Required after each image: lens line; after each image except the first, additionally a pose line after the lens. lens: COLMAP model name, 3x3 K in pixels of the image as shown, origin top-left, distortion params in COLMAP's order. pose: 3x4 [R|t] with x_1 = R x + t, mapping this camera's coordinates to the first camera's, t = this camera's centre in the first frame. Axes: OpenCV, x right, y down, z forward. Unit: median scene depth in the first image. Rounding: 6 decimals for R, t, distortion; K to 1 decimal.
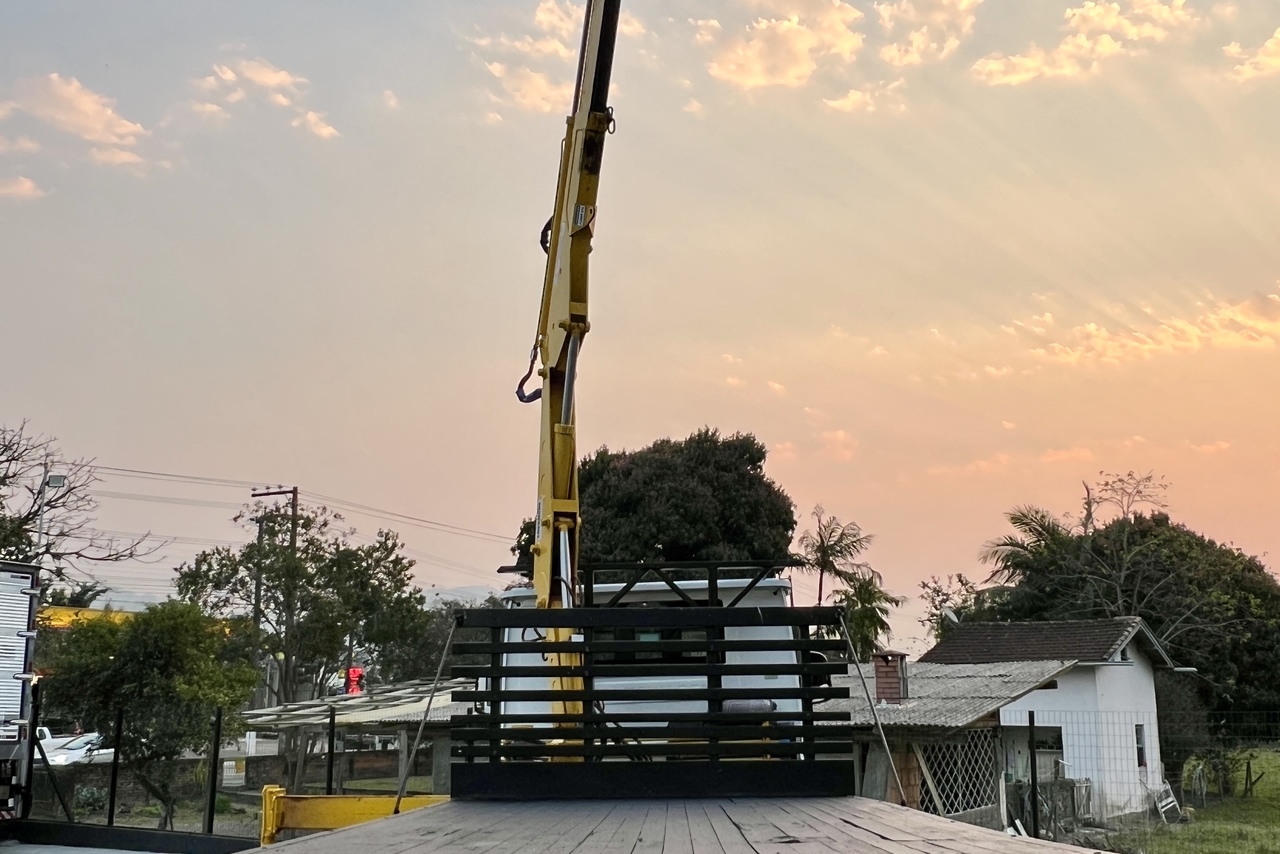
lens RADIAL K [[1364.3, 0, 640.0], [0, 1364.3, 427.0], [0, 0, 1]] dist [-0.013174, -0.011561]
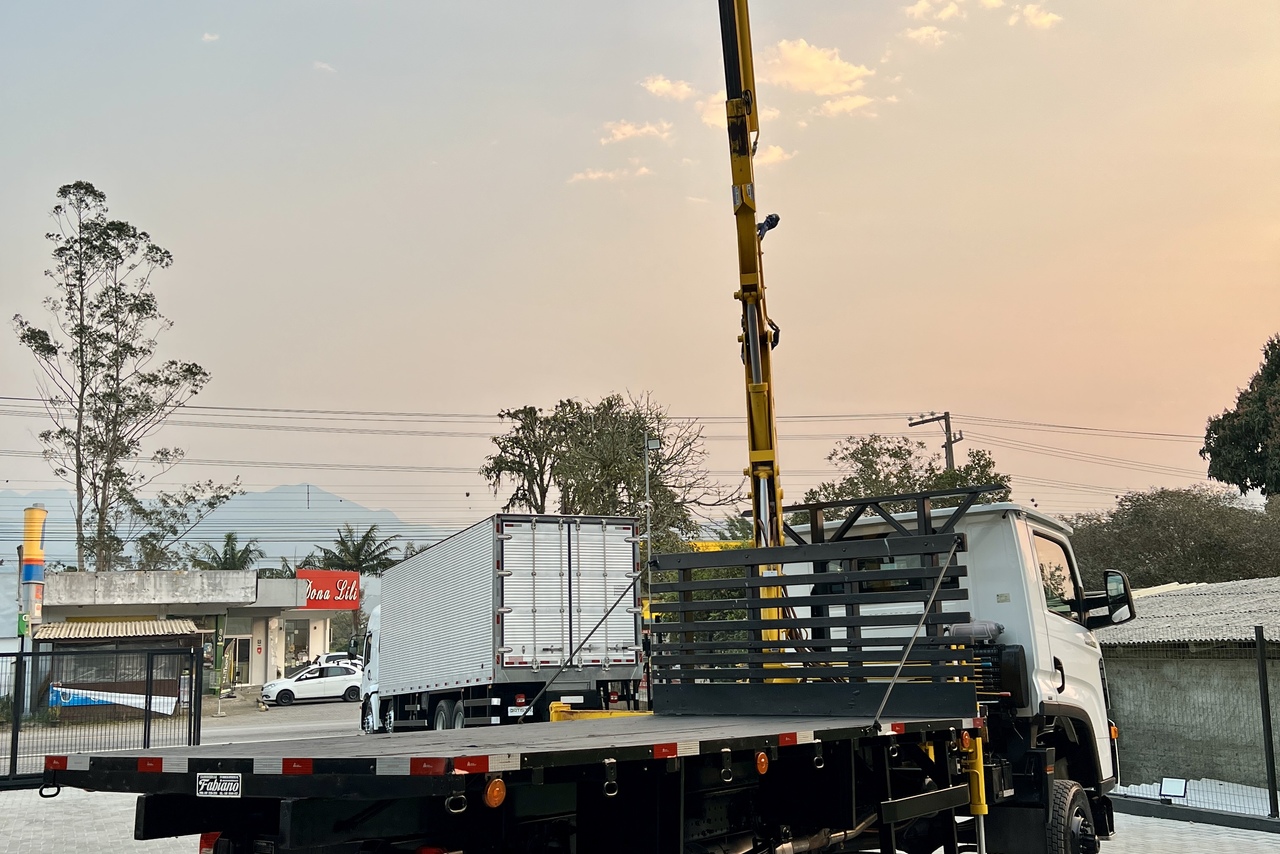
lens RADIAL K [[1422.2, 0, 640.0], [0, 1422.2, 427.0], [0, 0, 1]] dist [0.123312, -0.178132]
pose [[0.803539, -0.103540, -0.586178, 0.247900], [0.142954, 0.989503, 0.021180, -0.002059], [0.577831, -0.100815, 0.809906, -0.000161]]
